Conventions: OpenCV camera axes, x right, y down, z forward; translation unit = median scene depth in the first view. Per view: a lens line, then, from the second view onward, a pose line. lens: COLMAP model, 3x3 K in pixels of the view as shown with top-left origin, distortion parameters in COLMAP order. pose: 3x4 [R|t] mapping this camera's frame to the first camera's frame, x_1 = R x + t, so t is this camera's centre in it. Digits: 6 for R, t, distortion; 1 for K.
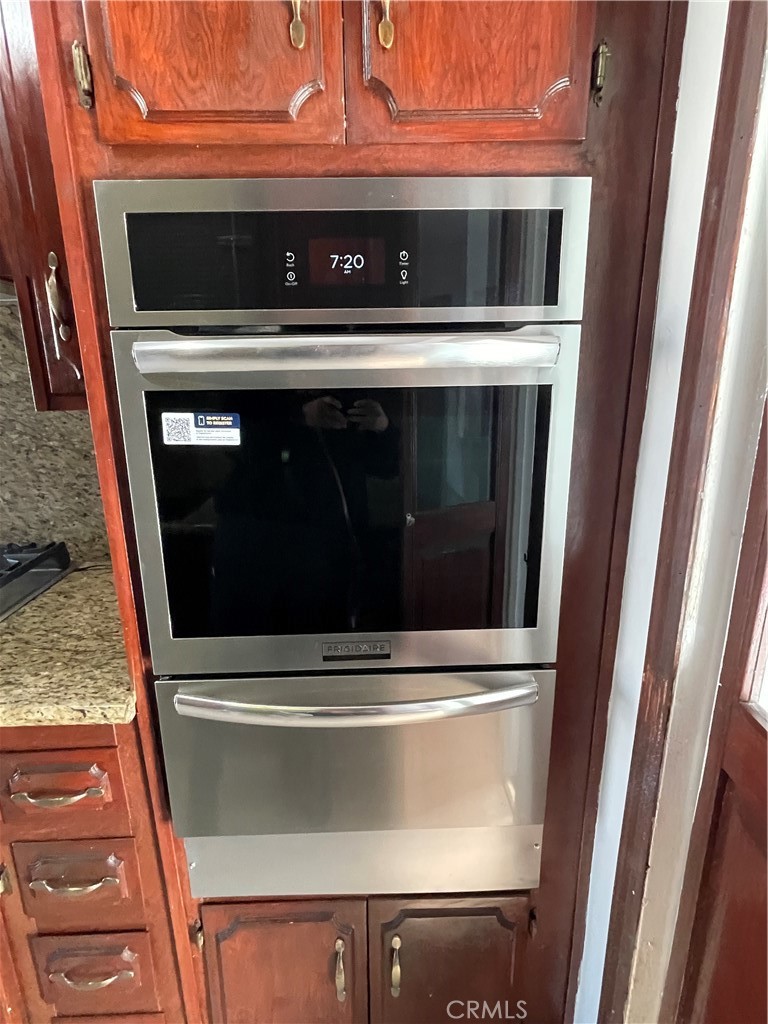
lens RADIAL K [[542.3, 0, 383.2], [0, 542.3, 515.8], [0, 0, 1]] dist [0.003006, -0.000377]
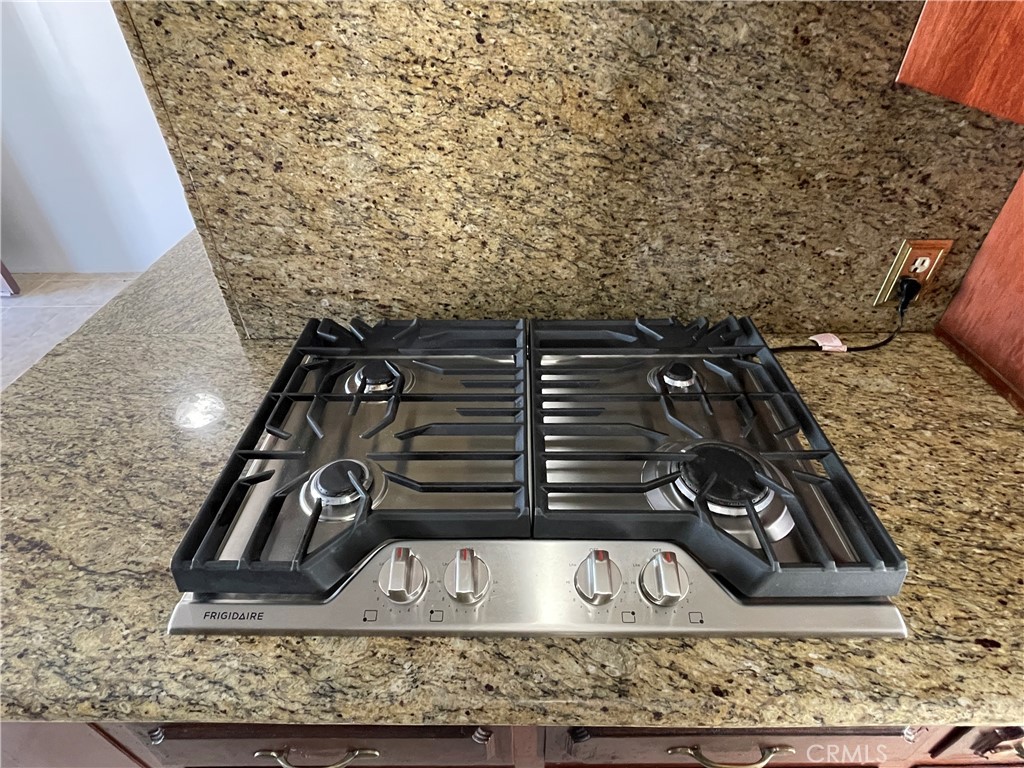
lens RADIAL K [[542.3, 0, 514.2], [0, 542.3, 380.5], [0, 0, 1]] dist [0.003006, -0.000377]
pose [[0.999703, 0.019048, -0.015182, -0.854007], [-0.011673, 0.921696, 0.387737, -0.135406], [0.021379, -0.387445, 0.921645, 0.332660]]
